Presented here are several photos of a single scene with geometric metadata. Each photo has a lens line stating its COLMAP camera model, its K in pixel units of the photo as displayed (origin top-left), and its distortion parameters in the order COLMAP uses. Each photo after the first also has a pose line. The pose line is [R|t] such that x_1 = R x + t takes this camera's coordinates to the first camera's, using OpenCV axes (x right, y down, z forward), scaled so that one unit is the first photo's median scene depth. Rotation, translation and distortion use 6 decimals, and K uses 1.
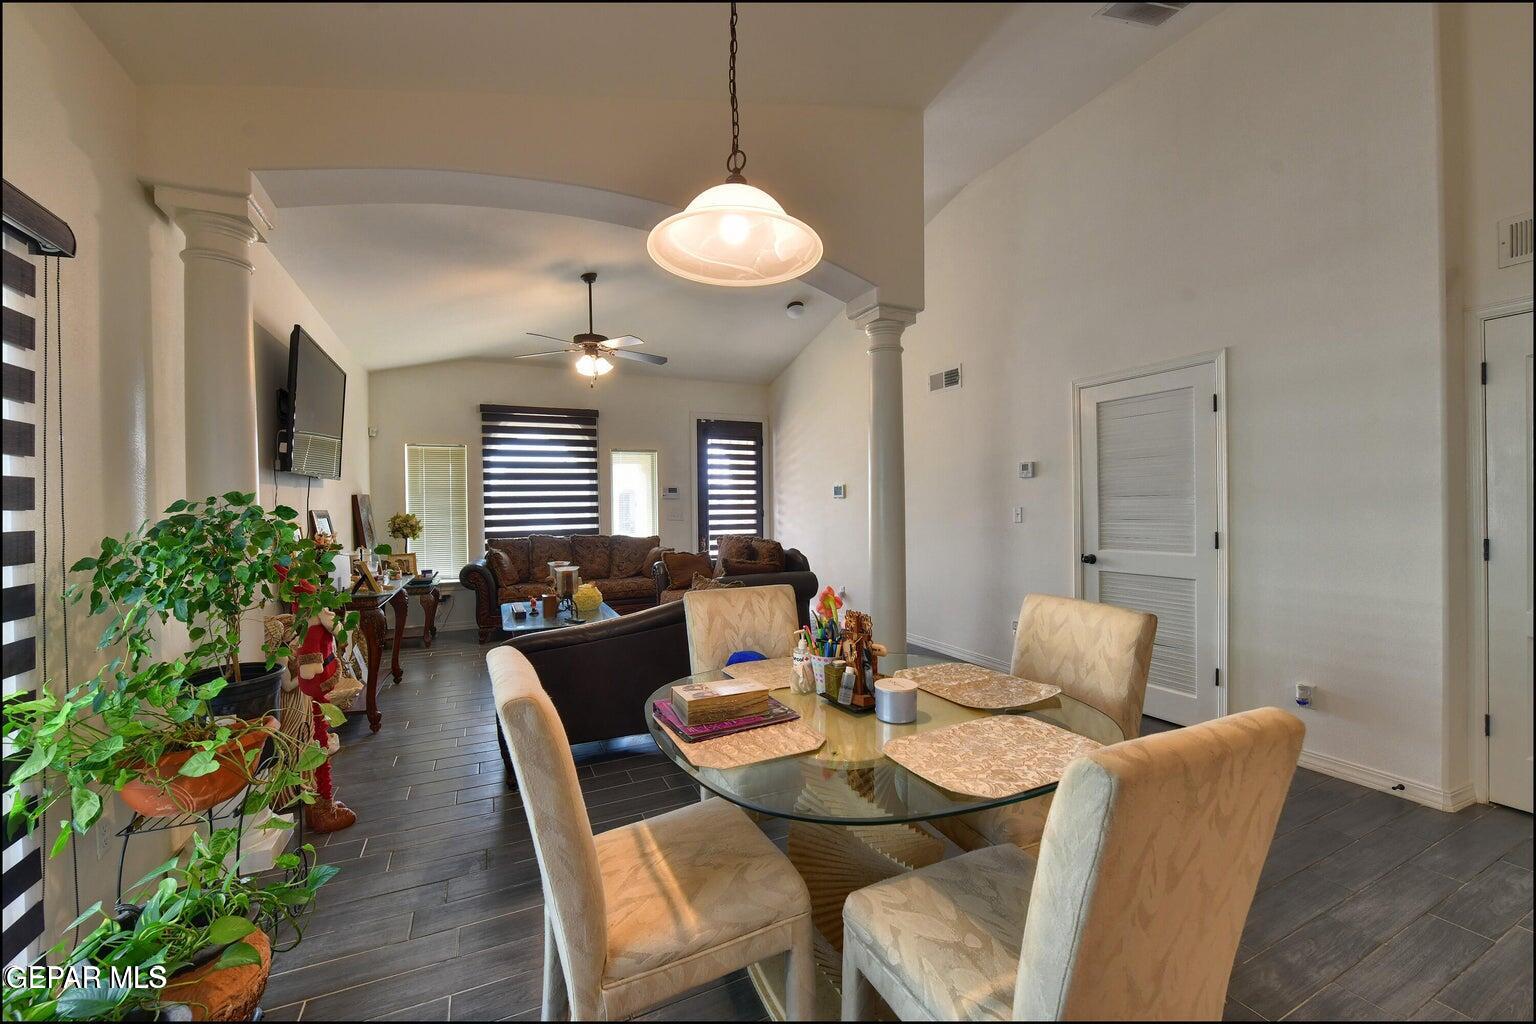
lens RADIAL K [[611.1, 0, 768.0], [0, 611.1, 512.0], [0, 0, 1]] dist [0.000213, 0.000184]
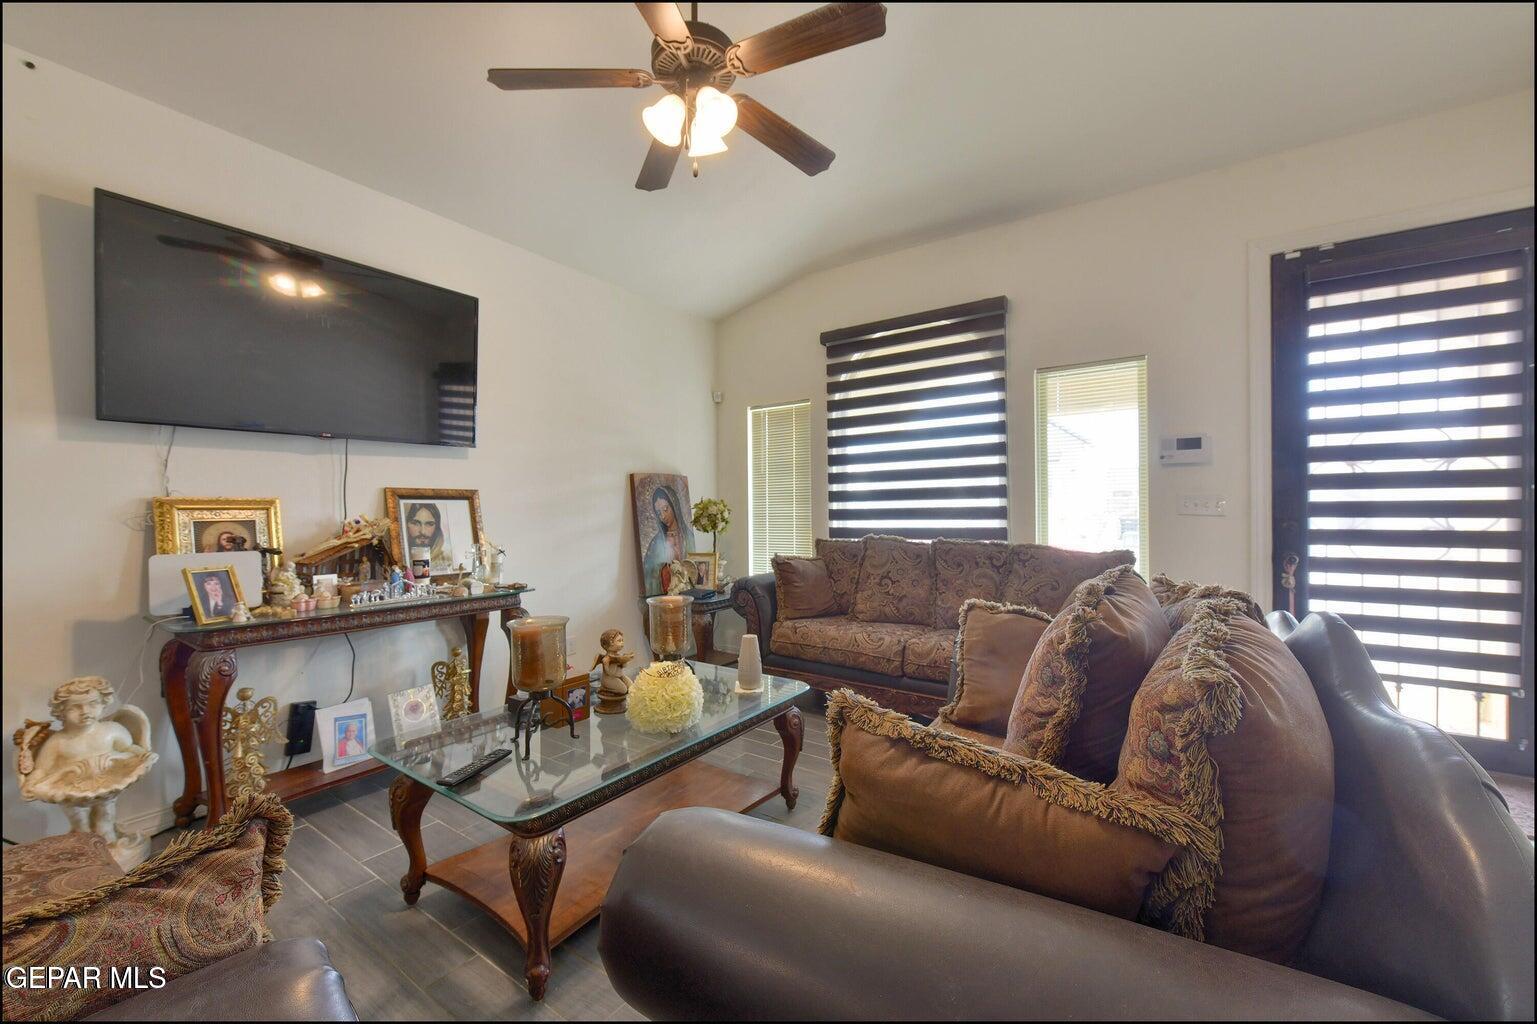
lens RADIAL K [[611.5, 0, 768.5], [0, 611.5, 512.0], [0, 0, 1]] dist [0.000213, 0.000184]
pose [[0.502825, 0.012142, -0.864303, 0.064775], [-0.007568, 0.999925, 0.009644, 0.009777], [0.864355, 0.001692, 0.502879, 0.567231]]
